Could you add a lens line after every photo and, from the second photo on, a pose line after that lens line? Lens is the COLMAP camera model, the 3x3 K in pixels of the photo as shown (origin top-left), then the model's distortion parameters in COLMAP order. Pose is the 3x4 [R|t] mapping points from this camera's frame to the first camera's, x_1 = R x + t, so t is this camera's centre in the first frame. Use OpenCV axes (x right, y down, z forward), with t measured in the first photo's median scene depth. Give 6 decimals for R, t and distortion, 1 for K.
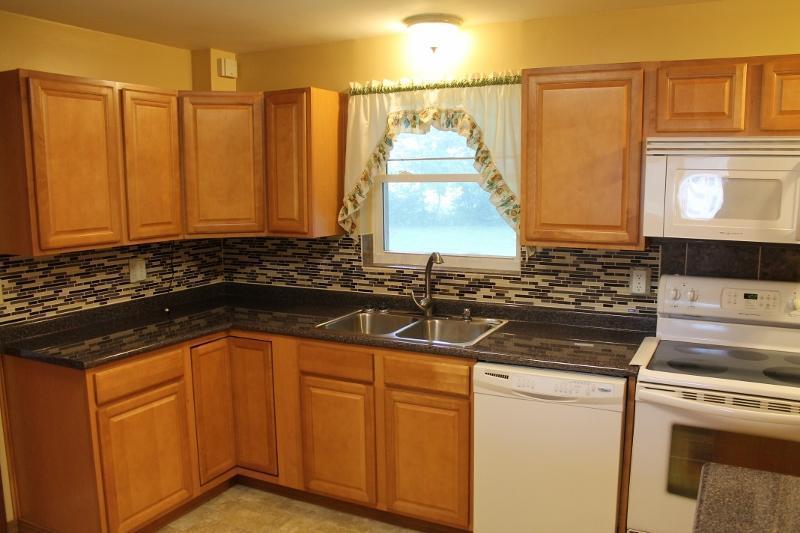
lens RADIAL K [[657.9, 0, 404.2], [0, 657.9, 279.4], [0, 0, 1]] dist [-0.161990, 0.138878]
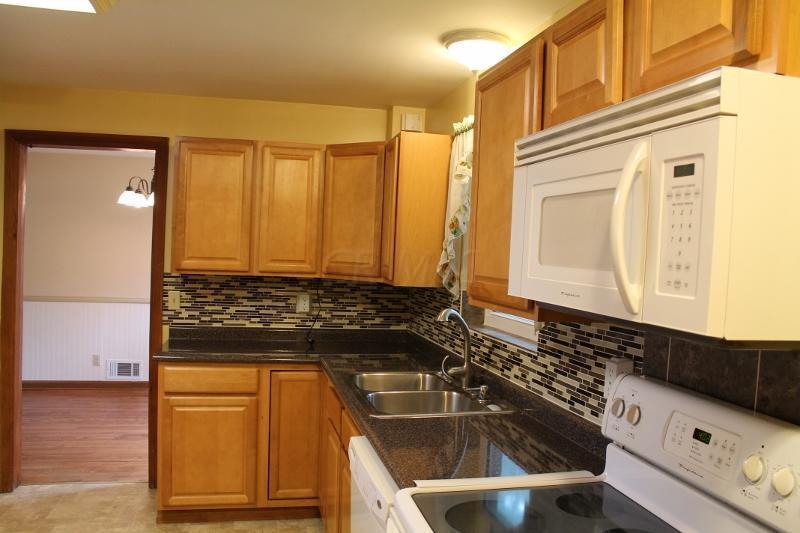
lens RADIAL K [[657.9, 0, 404.2], [0, 657.9, 279.4], [0, 0, 1]] dist [-0.161990, 0.138878]
pose [[0.652575, 0.065779, -0.754864, 0.632719], [-0.158280, 0.986081, -0.050905, -0.026792], [0.741008, 0.152699, 0.653903, 0.400195]]
